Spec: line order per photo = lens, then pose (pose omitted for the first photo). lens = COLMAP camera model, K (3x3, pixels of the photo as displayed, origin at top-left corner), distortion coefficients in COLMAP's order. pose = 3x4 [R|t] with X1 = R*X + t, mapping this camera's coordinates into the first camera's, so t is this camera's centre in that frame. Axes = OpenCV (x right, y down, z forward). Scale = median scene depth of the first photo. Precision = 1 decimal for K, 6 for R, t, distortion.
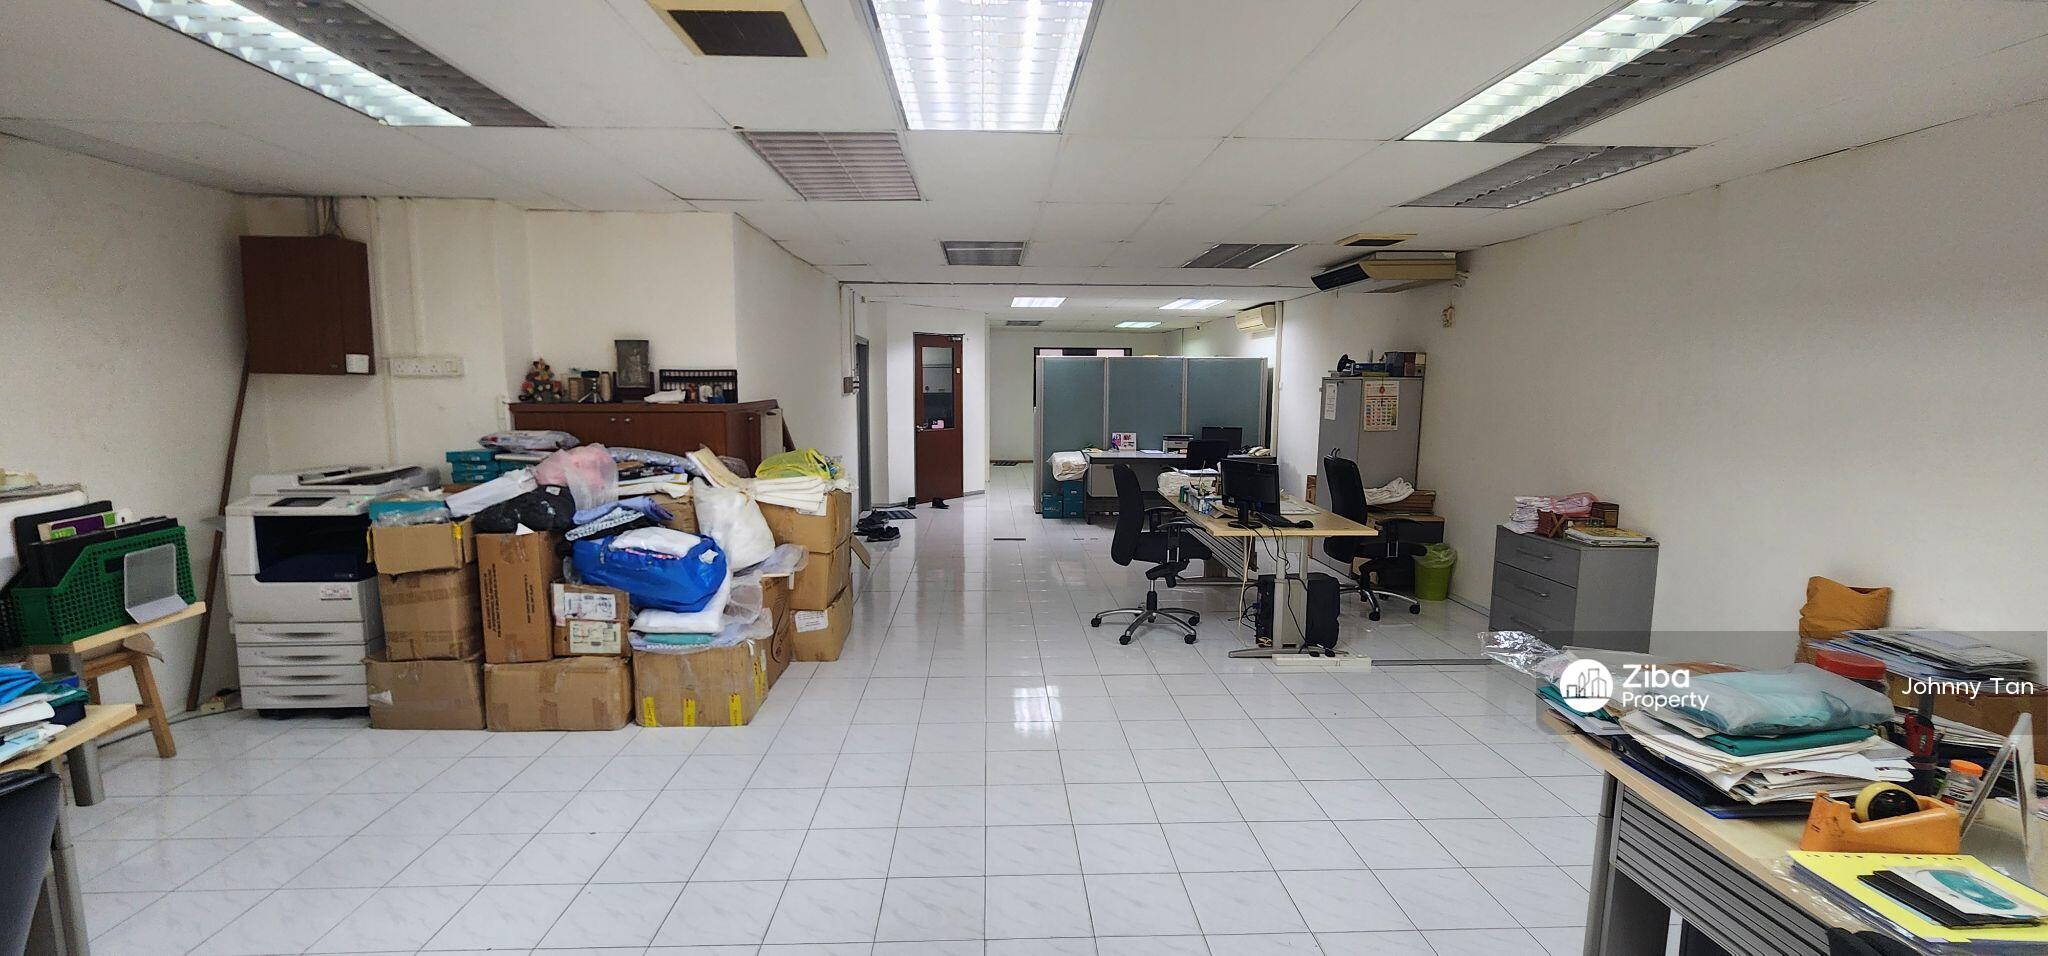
lens RADIAL K [[853.4, 0, 1024.7], [0, 853.4, 484.1], [0, 0, 1]] dist [0.000844, 0.000178]
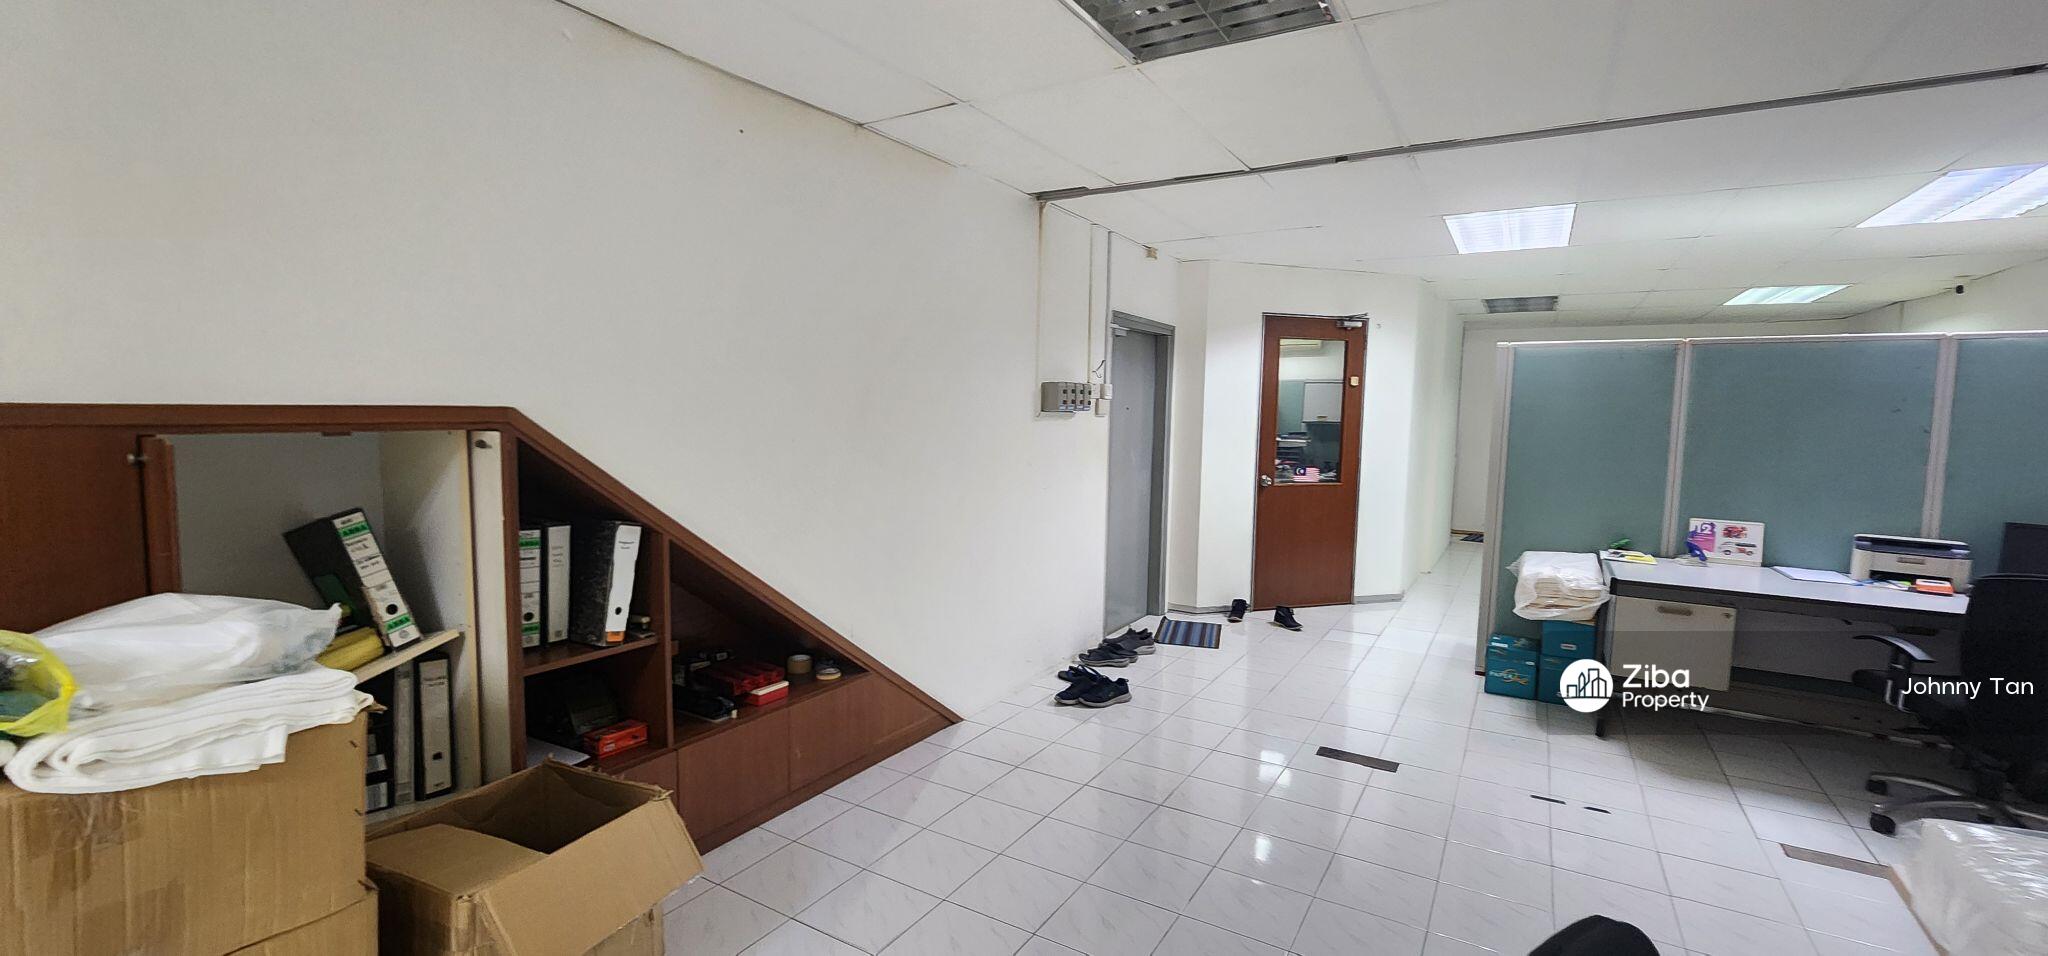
lens RADIAL K [[853.4, 0, 1009.2], [0, 853.4, 490.9], [0, 0, 1]] dist [0.000844, 0.000178]
pose [[0.827301, 0.063752, -0.558130, 0.057994], [-0.080365, 0.996752, -0.005270, -0.043862], [0.555981, 0.049214, 0.829737, 0.453533]]
